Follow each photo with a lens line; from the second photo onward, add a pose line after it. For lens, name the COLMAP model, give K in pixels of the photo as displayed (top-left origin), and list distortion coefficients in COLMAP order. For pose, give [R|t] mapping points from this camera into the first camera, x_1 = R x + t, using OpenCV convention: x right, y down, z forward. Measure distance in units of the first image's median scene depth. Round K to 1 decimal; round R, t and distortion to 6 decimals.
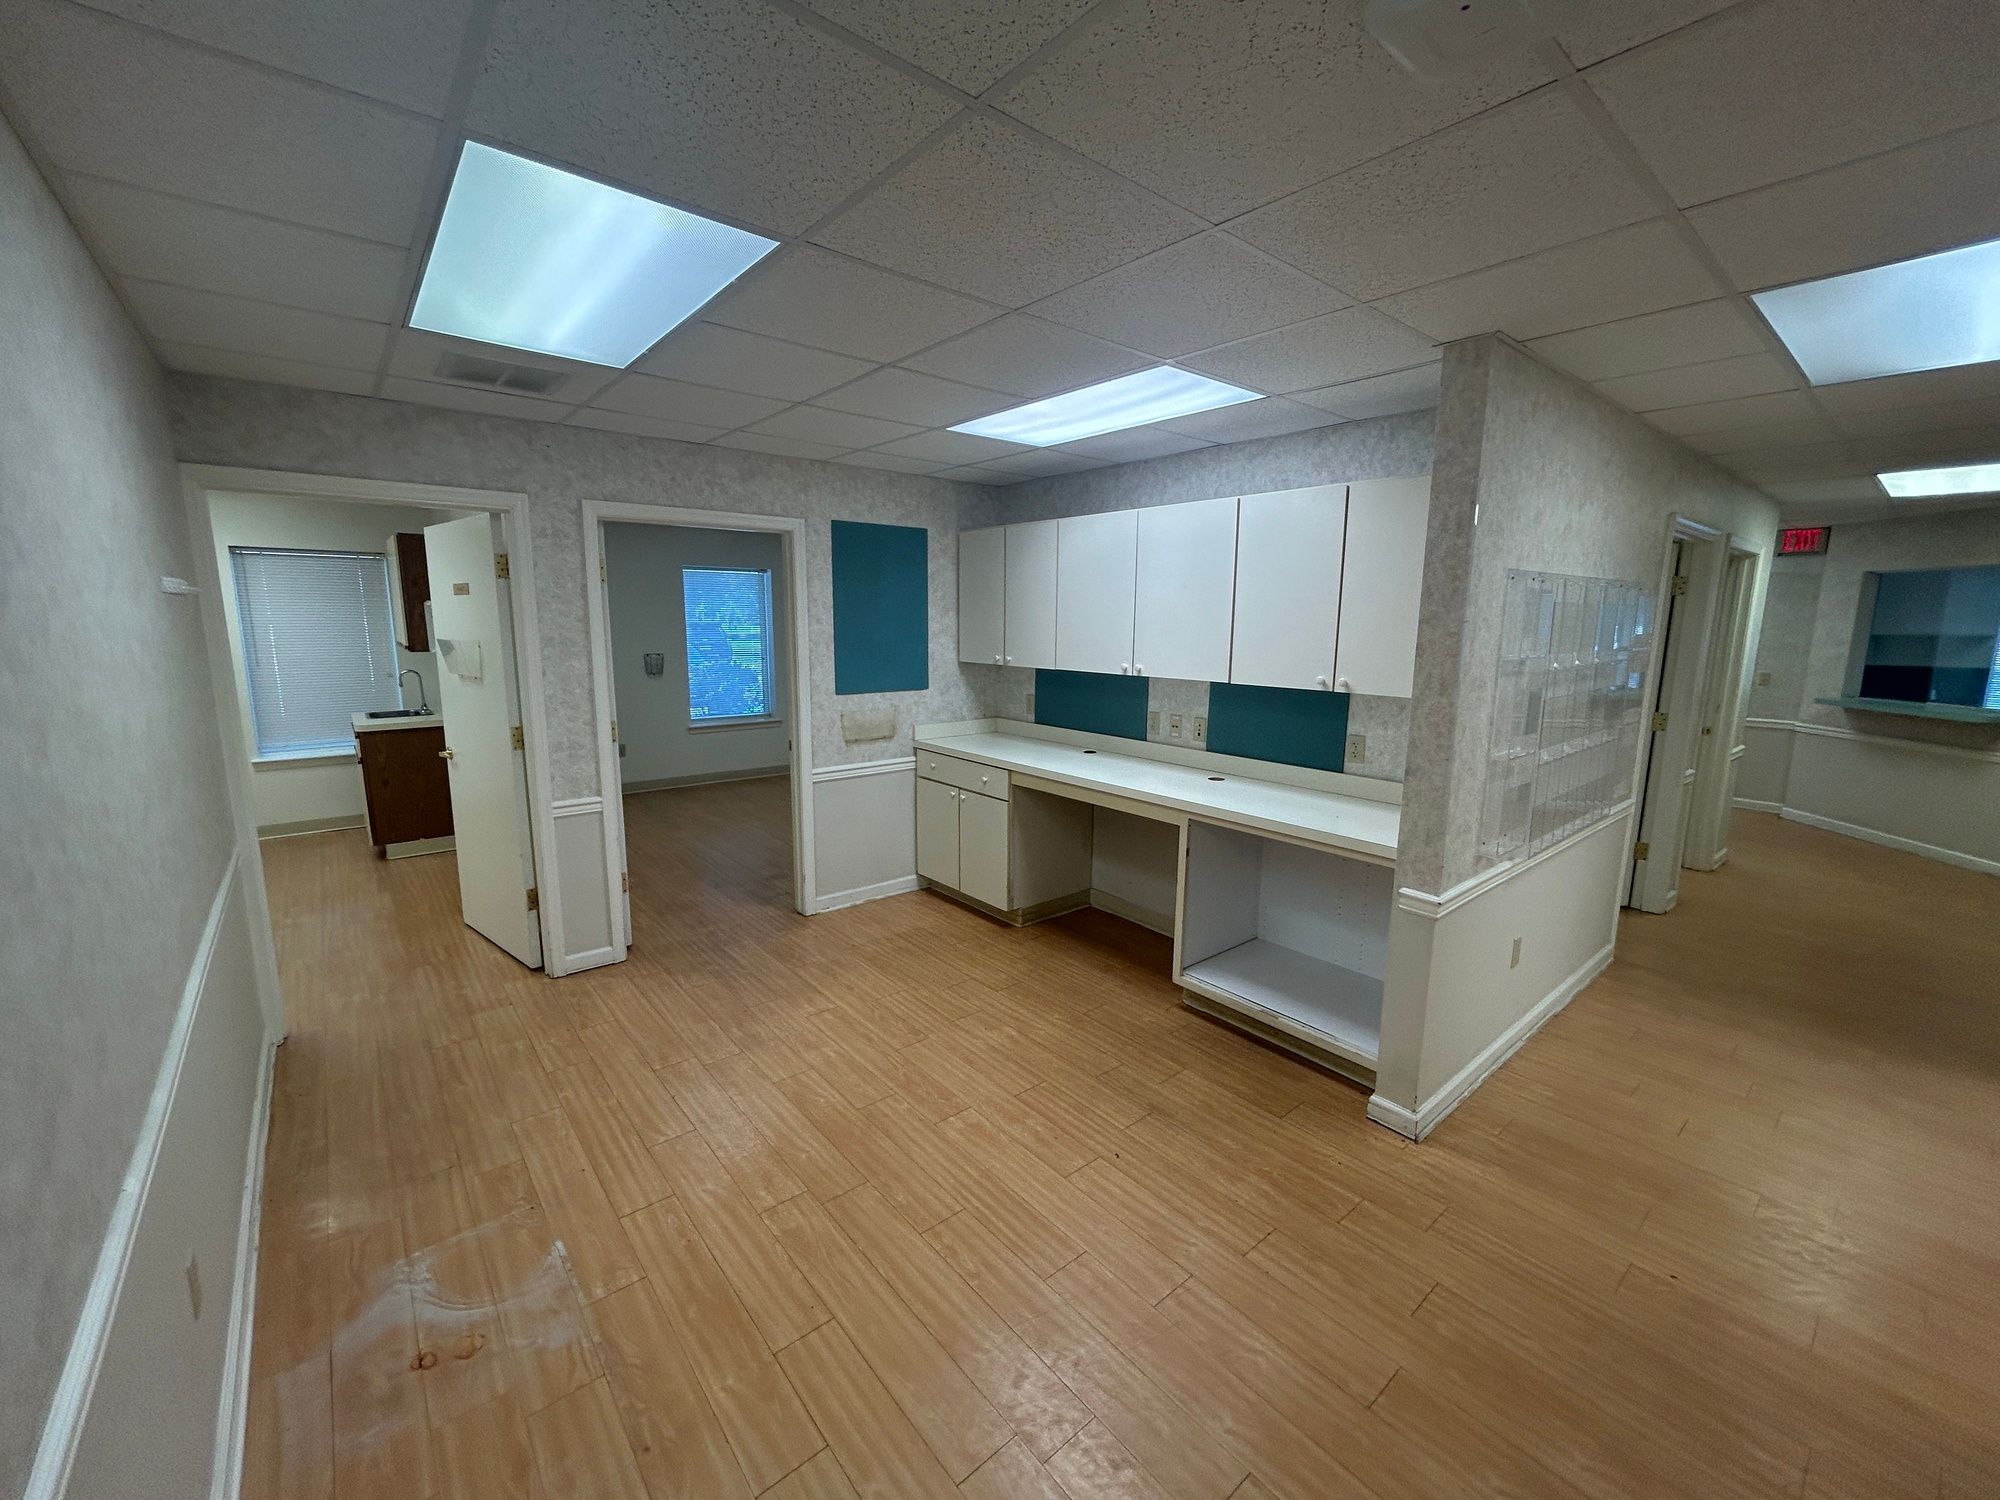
lens RADIAL K [[808.6, 0, 1000.0], [0, 808.6, 750.0], [0, 0, 1]] dist [0.000654, 0.000158]
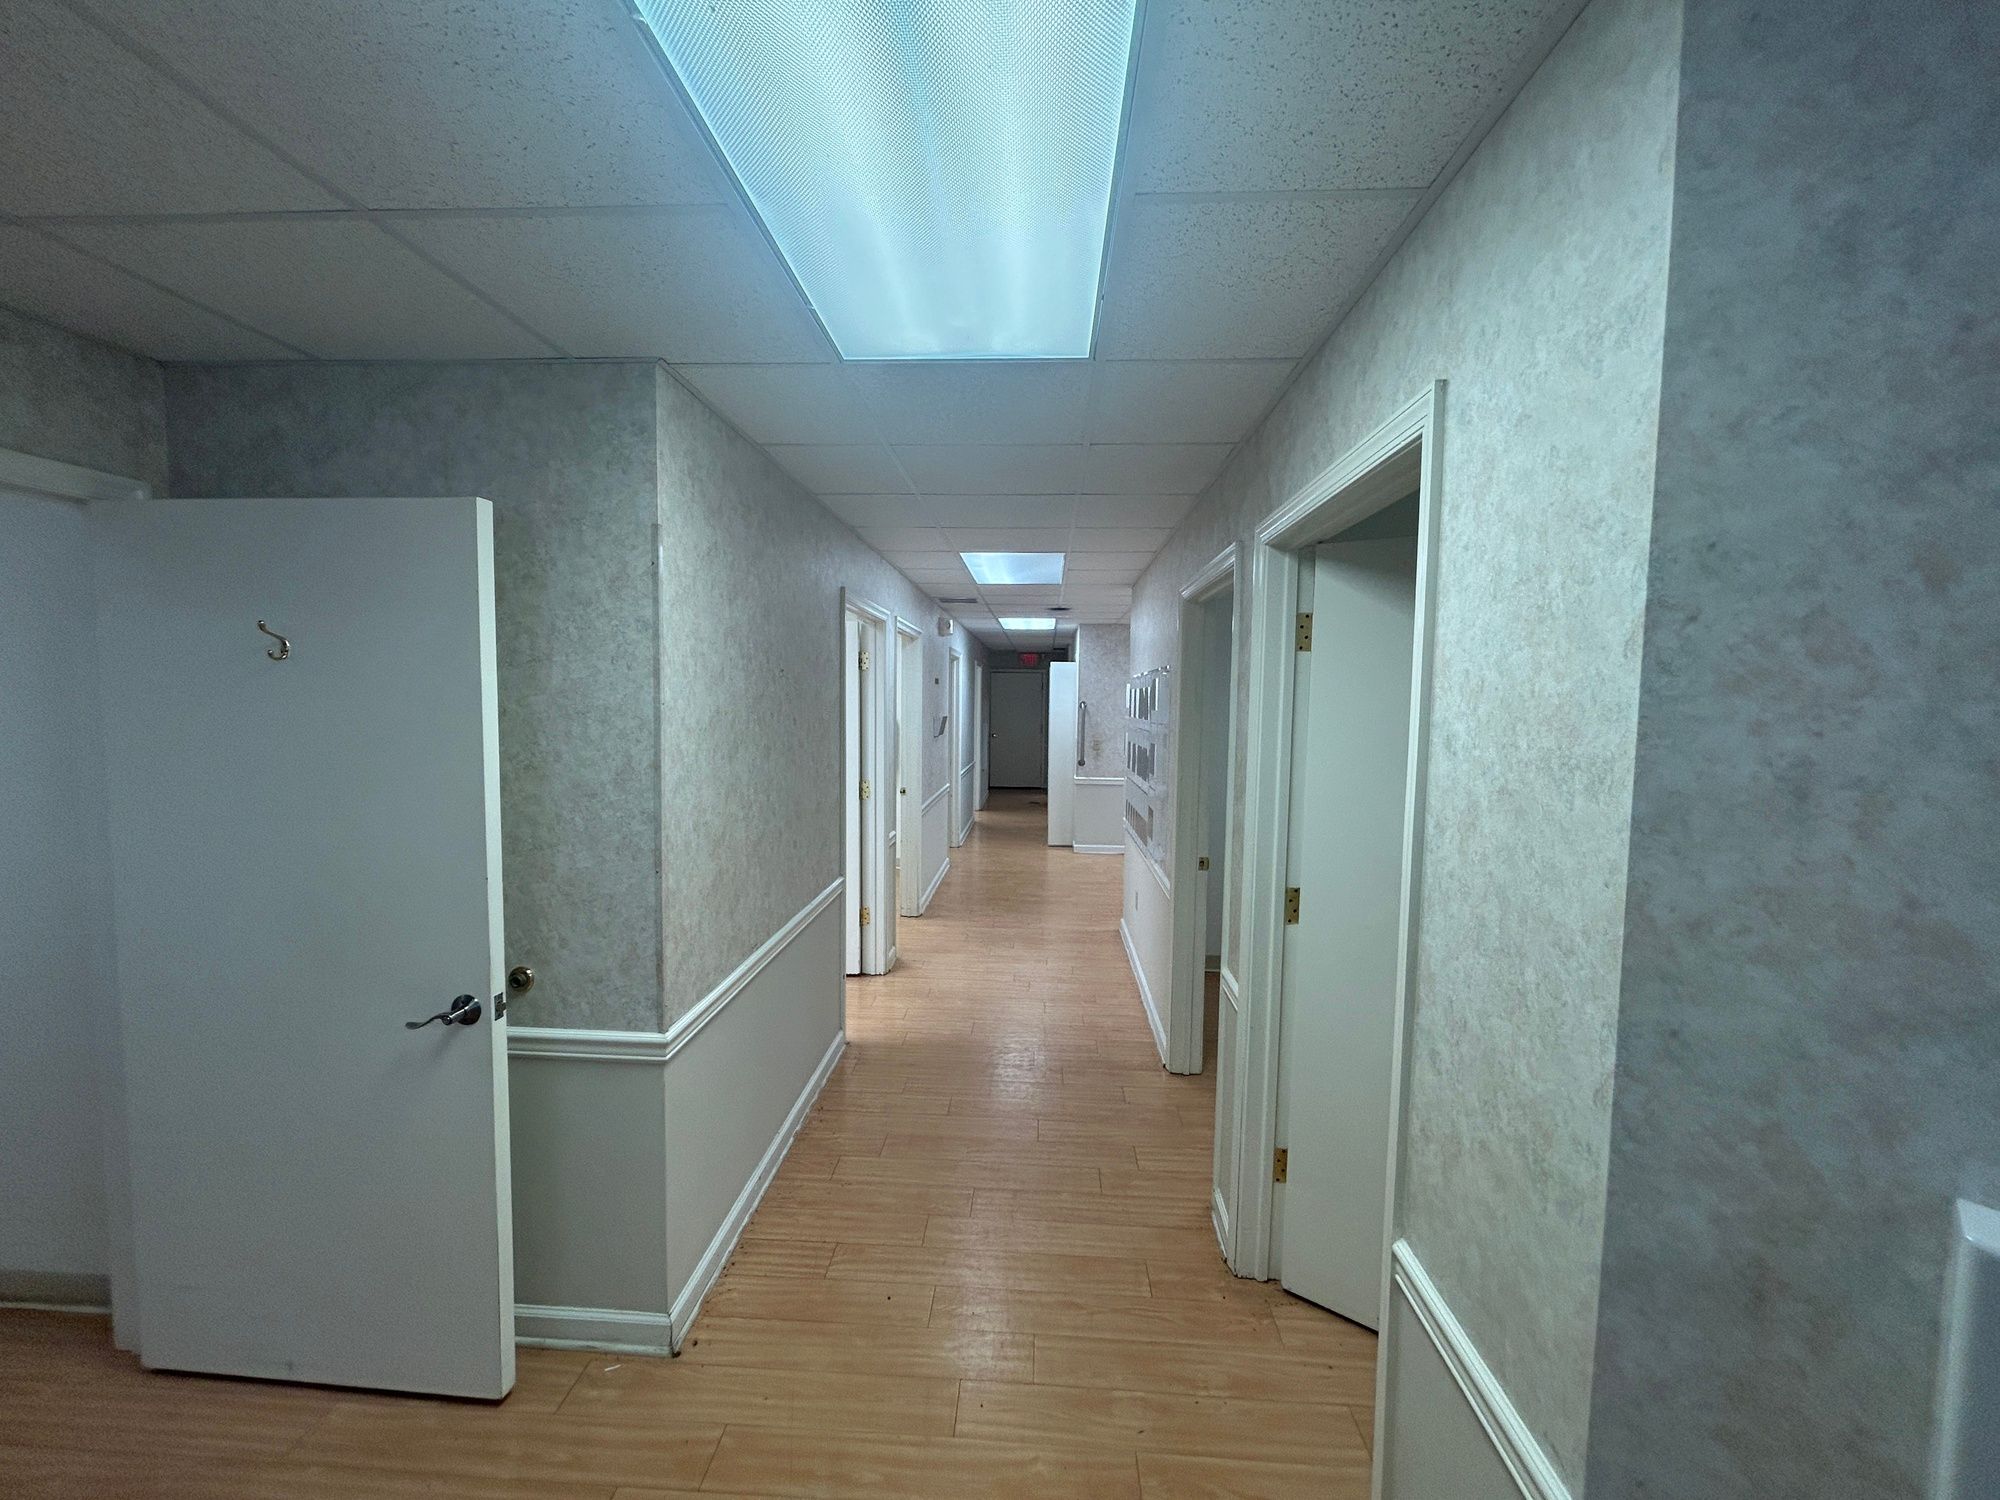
lens RADIAL K [[808.6, 0, 1000.0], [0, 808.6, 750.0], [0, 0, 1]] dist [0.000654, 0.000158]
pose [[0.682163, -0.051981, 0.729350, 0.863934], [0.122779, 0.991450, -0.044174, -0.128497], [-0.720819, 0.119683, 0.682713, 0.722669]]
